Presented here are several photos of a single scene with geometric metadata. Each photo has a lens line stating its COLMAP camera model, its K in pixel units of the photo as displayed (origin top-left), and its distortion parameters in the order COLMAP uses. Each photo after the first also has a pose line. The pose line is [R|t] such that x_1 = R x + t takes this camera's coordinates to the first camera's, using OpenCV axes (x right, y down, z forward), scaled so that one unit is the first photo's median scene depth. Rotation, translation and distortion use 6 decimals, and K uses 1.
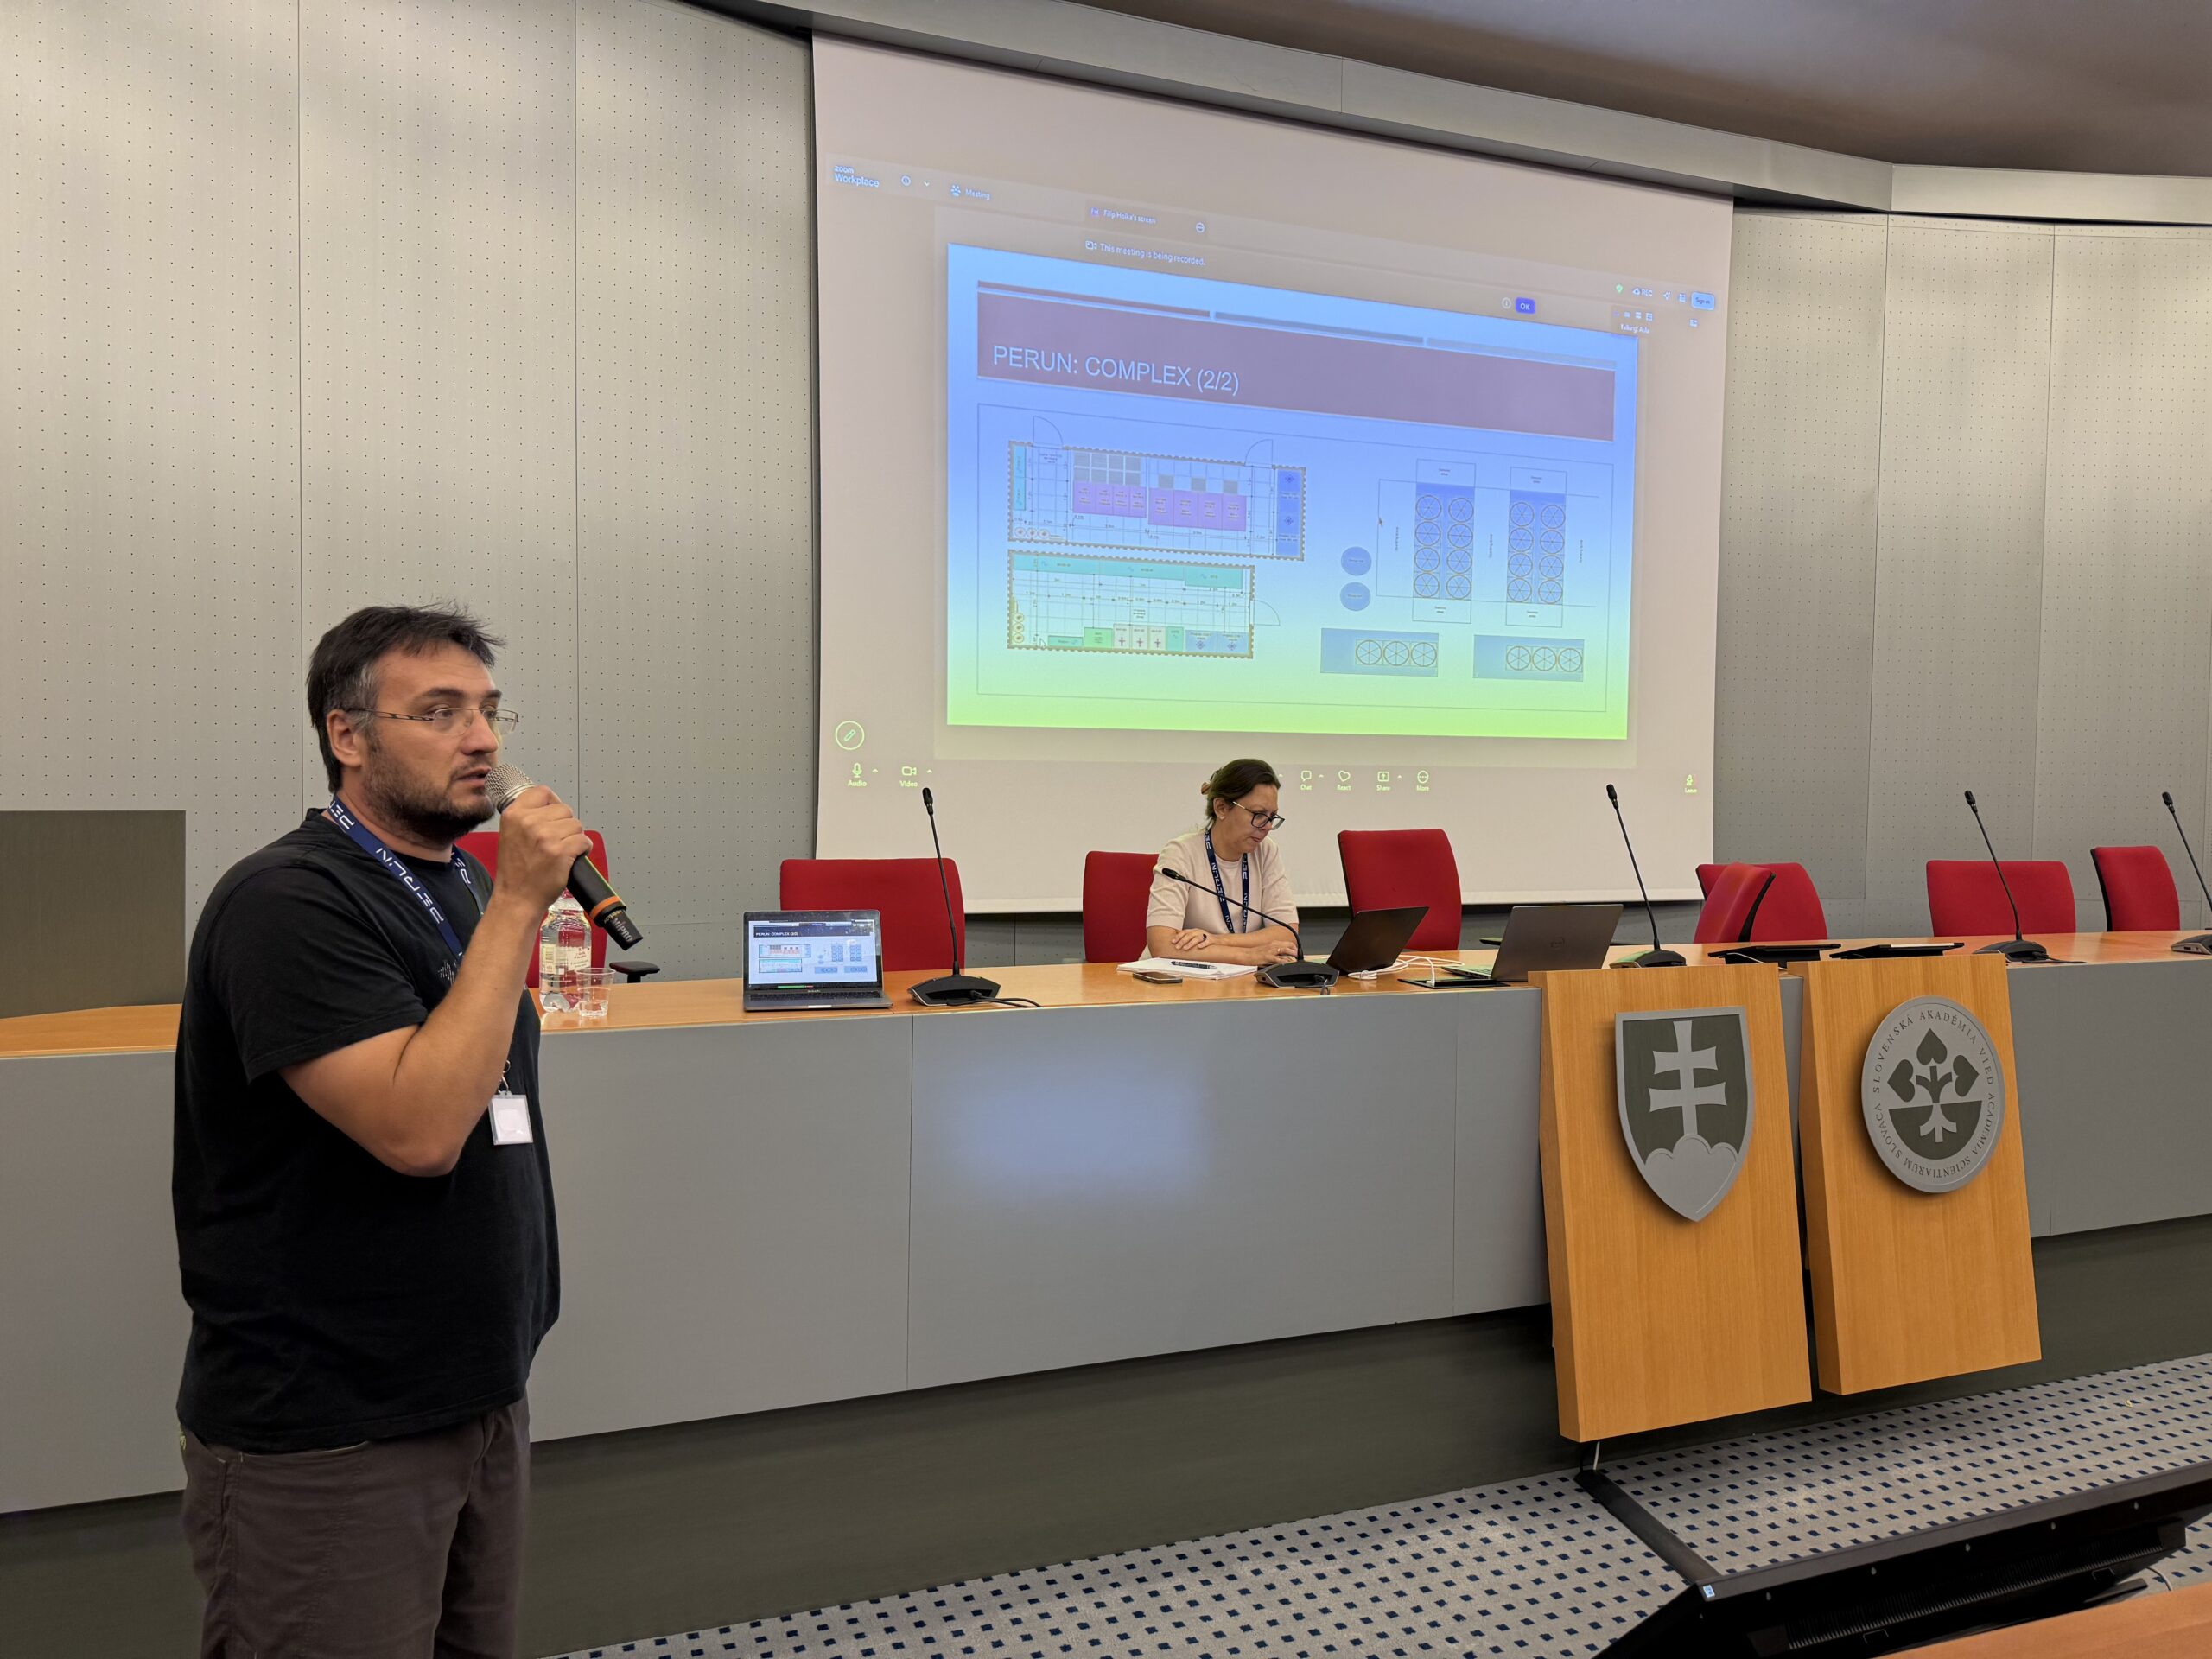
lens RADIAL K [[1592.5, 0, 1104.5], [0, 1592.5, 830.3], [0, 0, 1]] dist [0.057793, -0.068716]
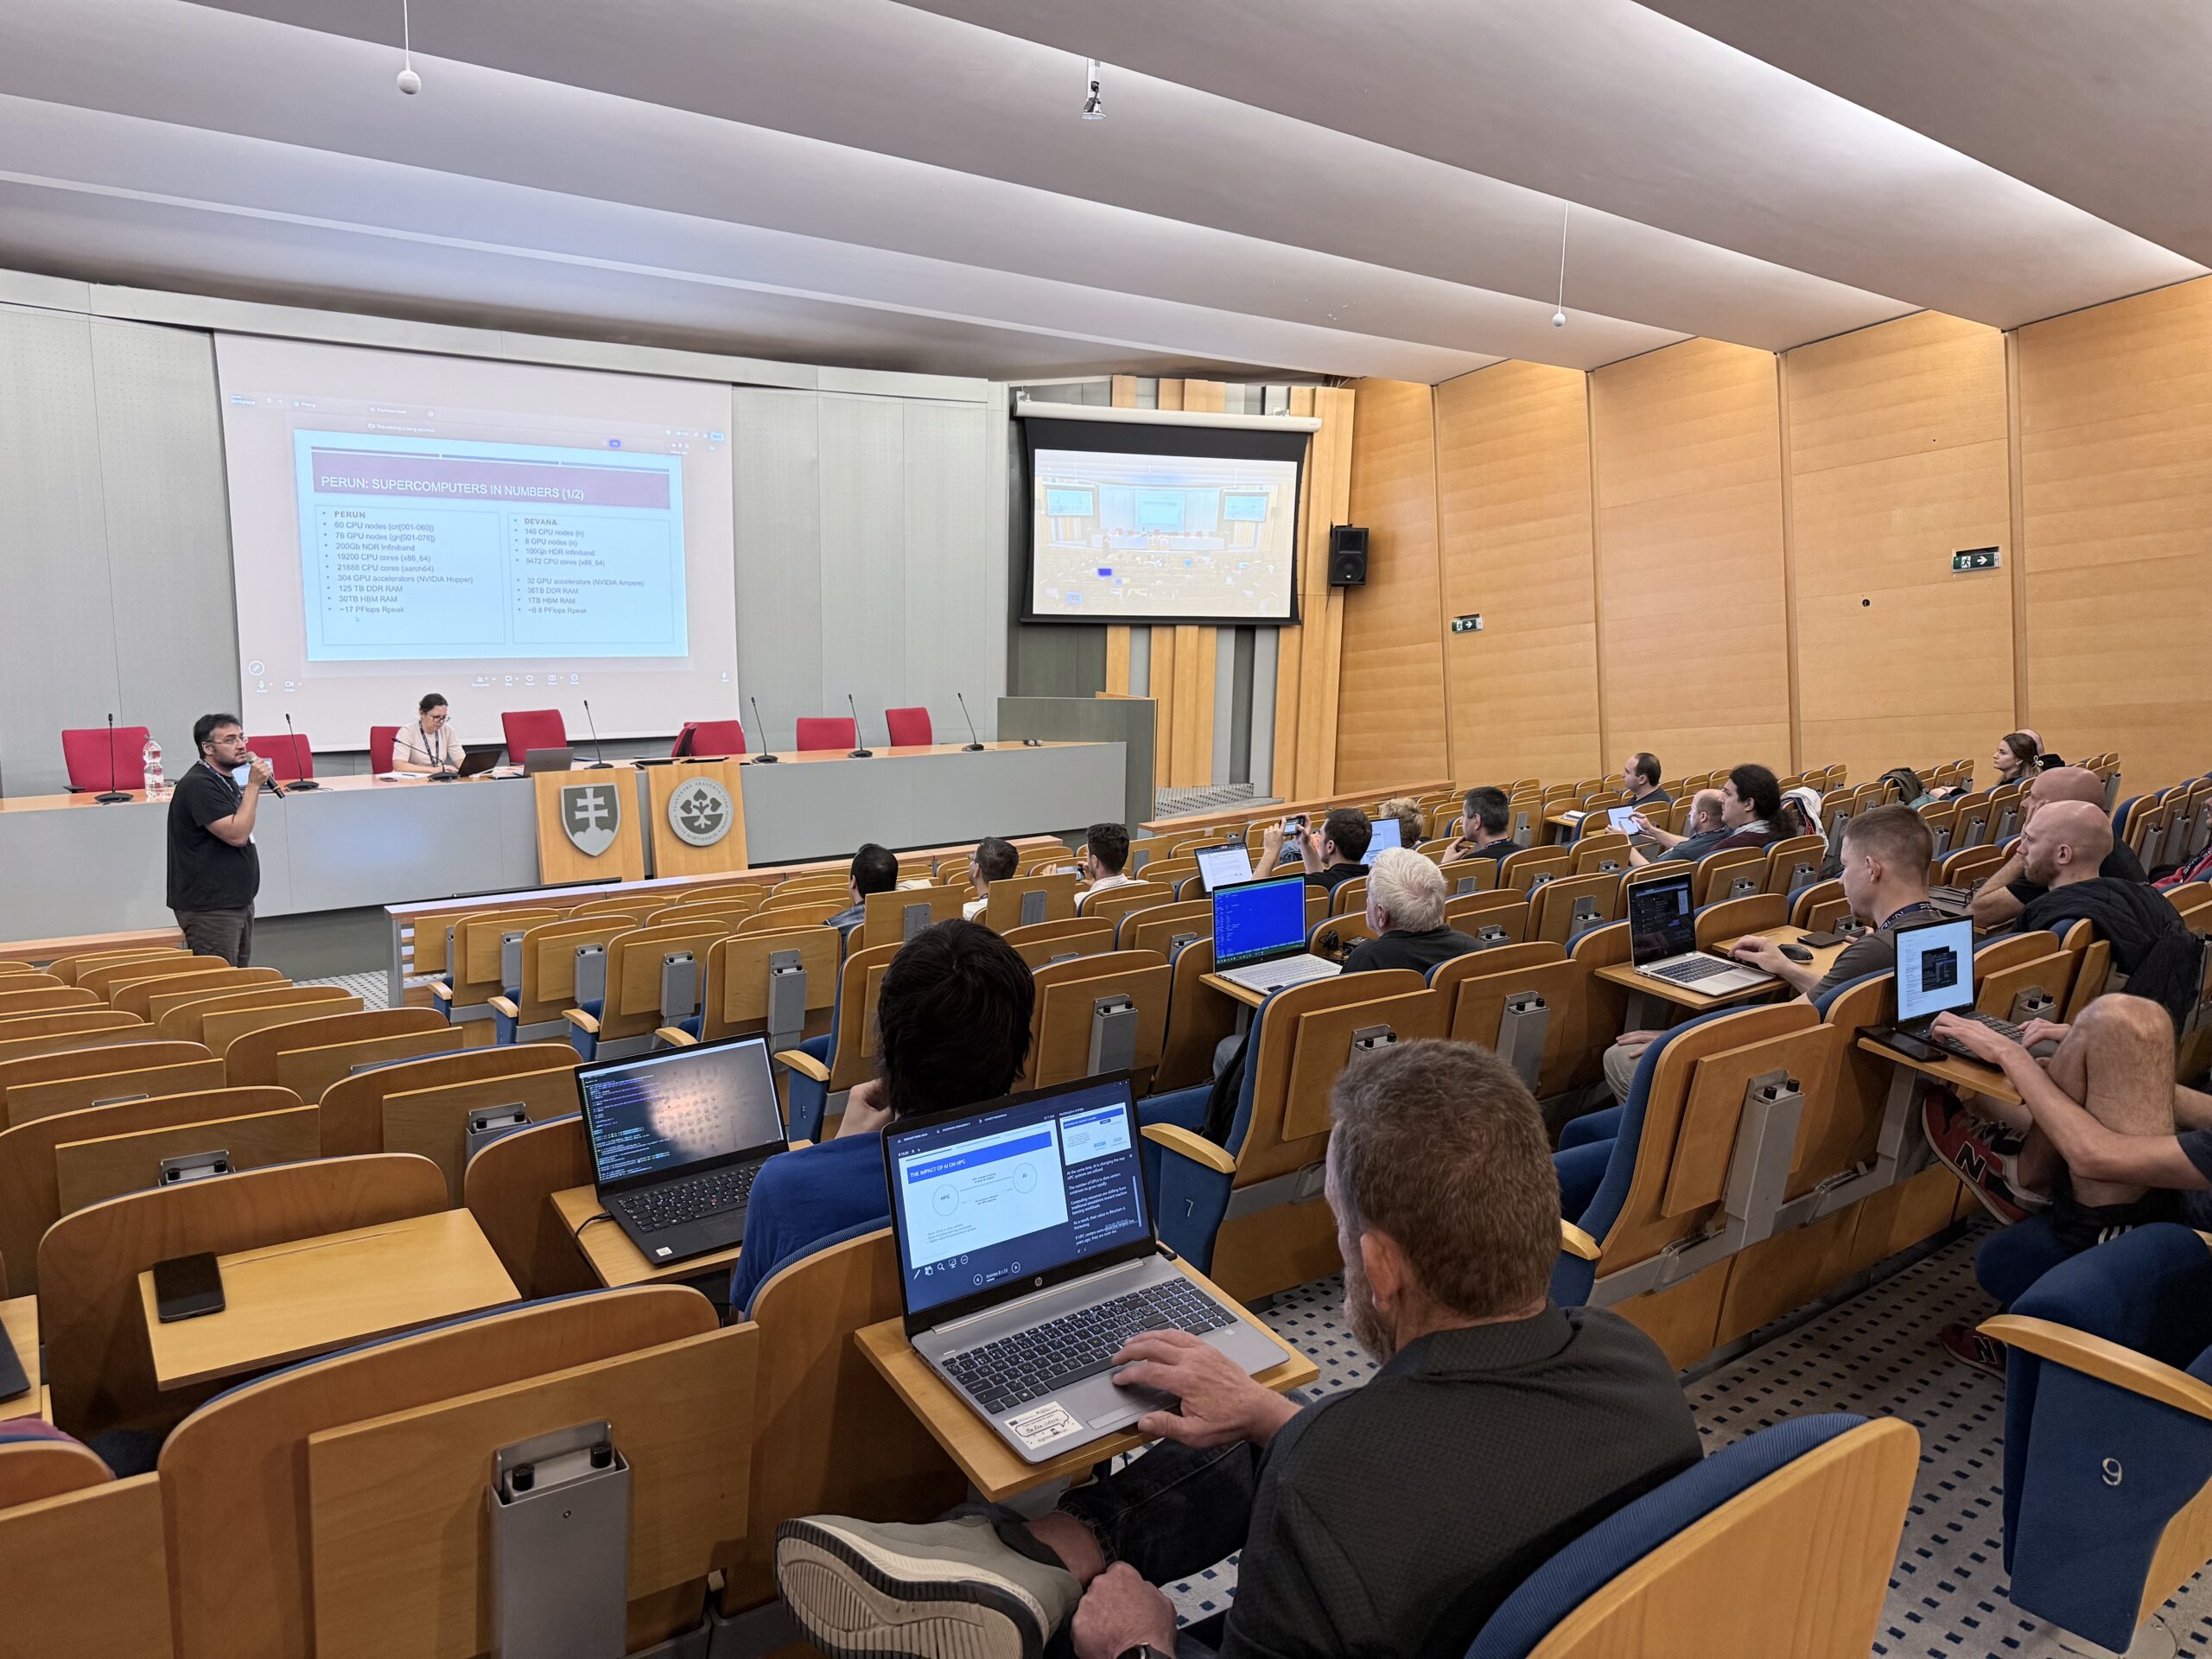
lens RADIAL K [[1592.5, 0, 1148.5], [0, 1592.5, 842.9], [0, 0, 1]] dist [0.057793, -0.068716]
pose [[0.948924, -0.041419, 0.312774, 0.382639], [-0.002343, 0.990393, 0.138262, -0.170772], [-0.315496, -0.131933, 0.939710, -1.891788]]
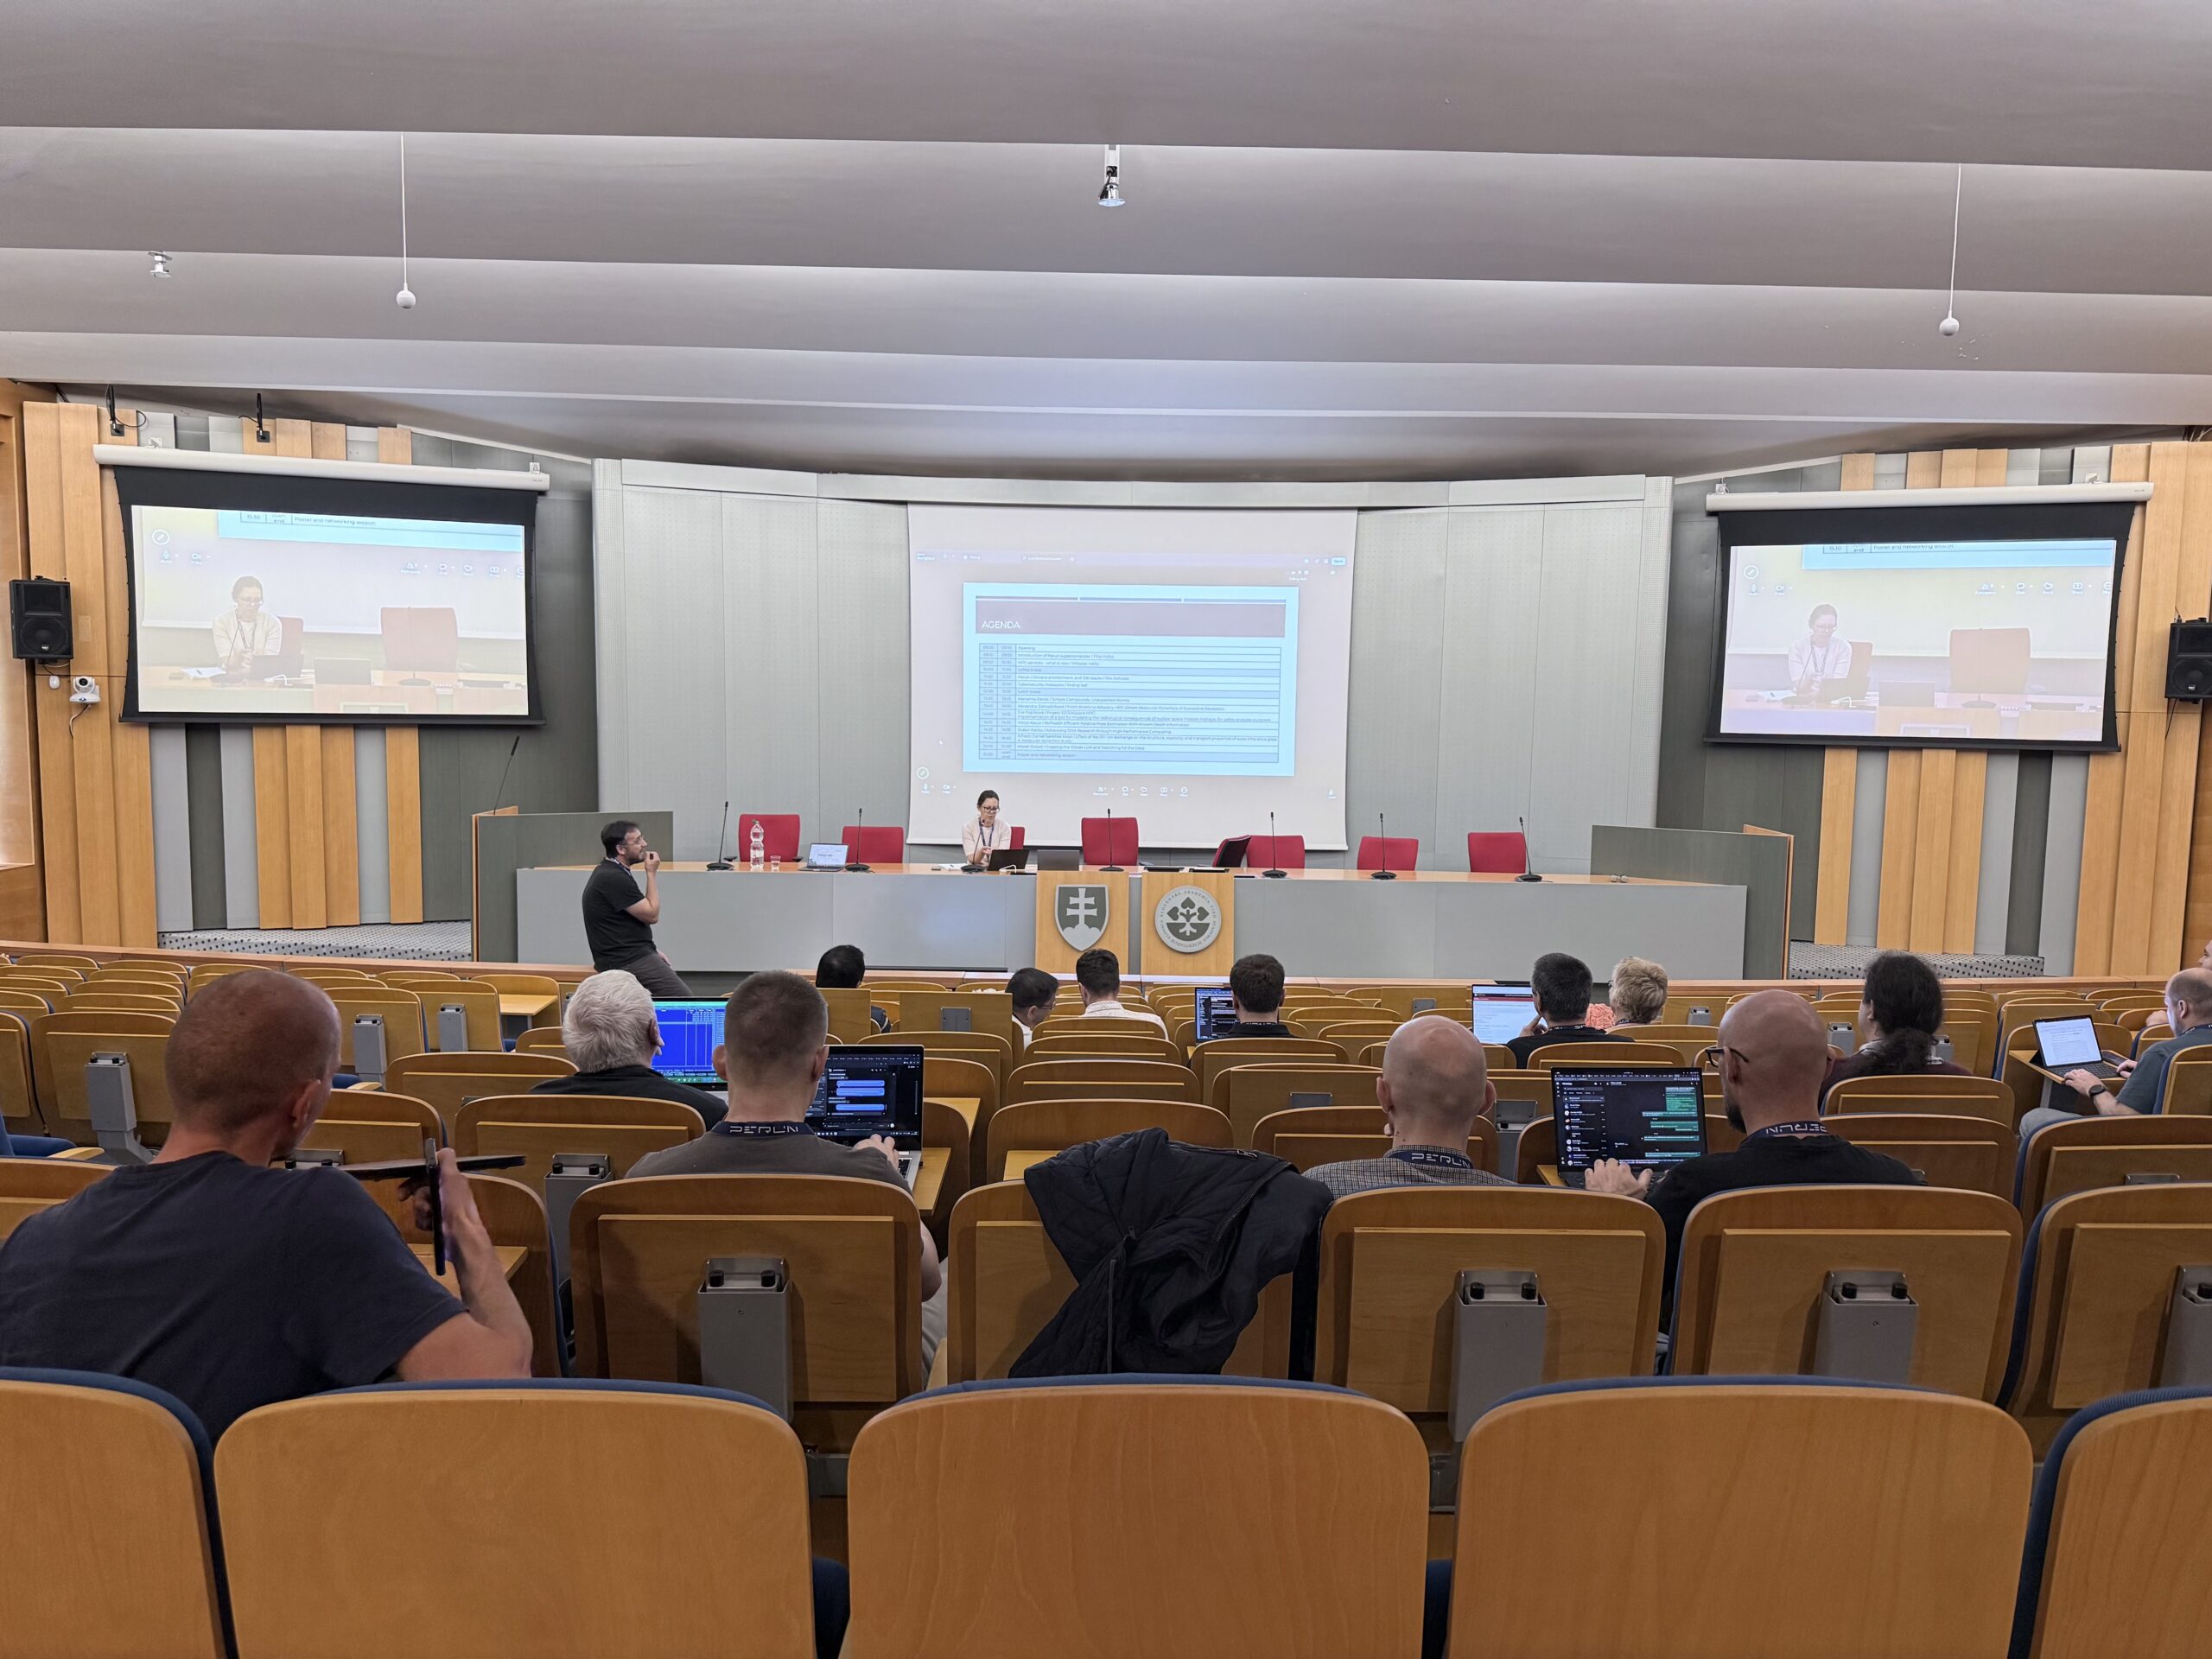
lens RADIAL K [[1592.5, 0, 1116.0], [0, 1592.5, 834.1], [0, 0, 1]] dist [0.057793, -0.068716]
pose [[0.926555, 0.035346, -0.374496, 1.472097], [-0.014011, 0.998127, 0.059543, -0.158896], [0.375899, -0.049923, 0.925315, -1.706935]]
